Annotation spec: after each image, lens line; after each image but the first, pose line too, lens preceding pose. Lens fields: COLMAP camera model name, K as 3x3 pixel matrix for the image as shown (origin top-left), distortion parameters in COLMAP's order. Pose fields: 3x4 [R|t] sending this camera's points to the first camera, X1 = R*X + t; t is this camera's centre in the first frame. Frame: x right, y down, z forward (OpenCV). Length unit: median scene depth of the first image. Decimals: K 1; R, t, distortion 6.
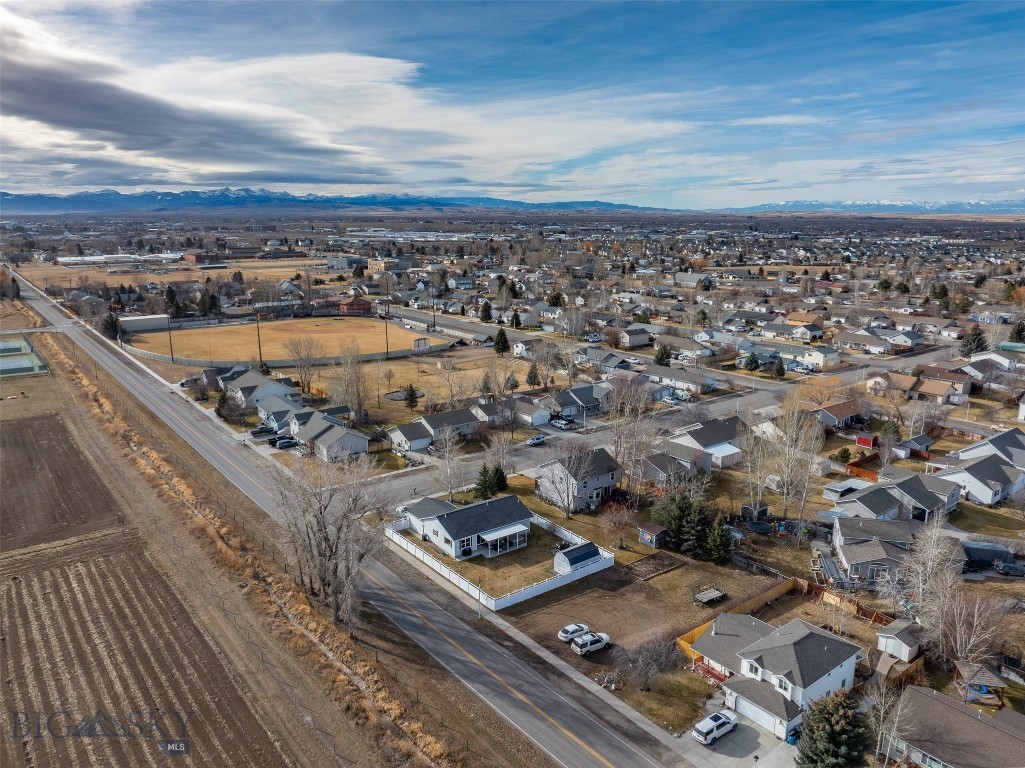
lens RADIAL K [[733.3, 0, 513.3], [0, 733.3, 388.6], [0, 0, 1]] dist [-0.047408, 0.013152]
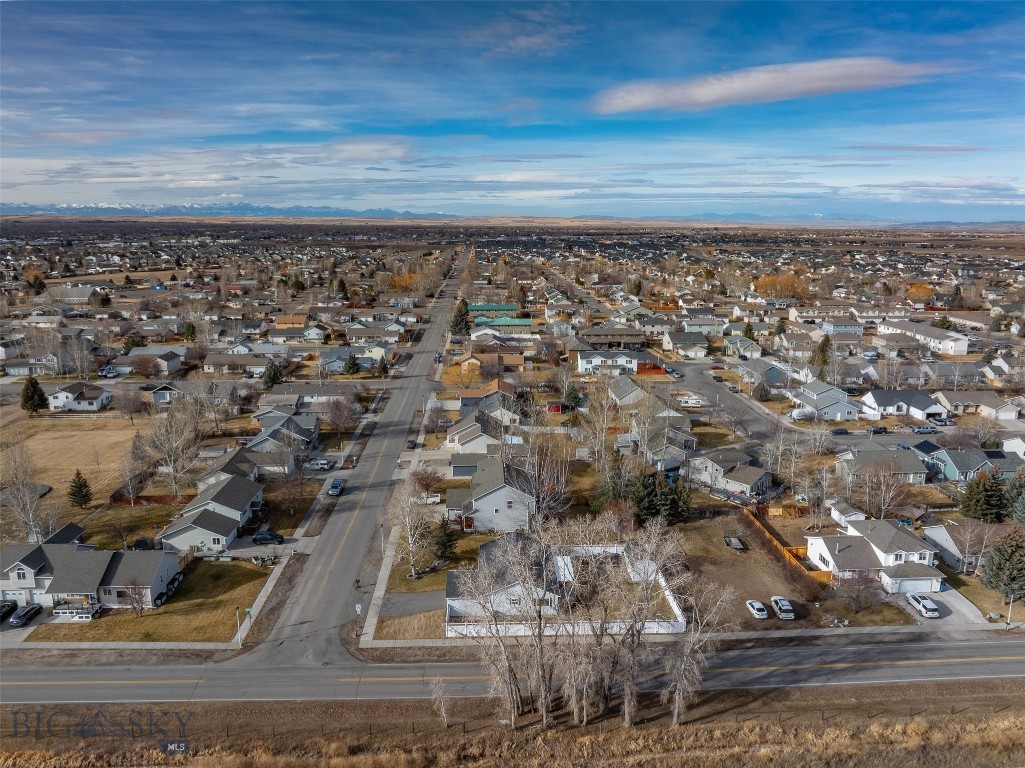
lens RADIAL K [[733.3, 0, 508.9], [0, 733.3, 381.9], [0, 0, 1]] dist [-0.047408, 0.013152]
pose [[0.579574, -0.173838, 0.796162, -0.549828], [0.184072, 0.979659, 0.079906, -0.086363], [-0.793859, 0.100240, 0.599784, 0.367838]]
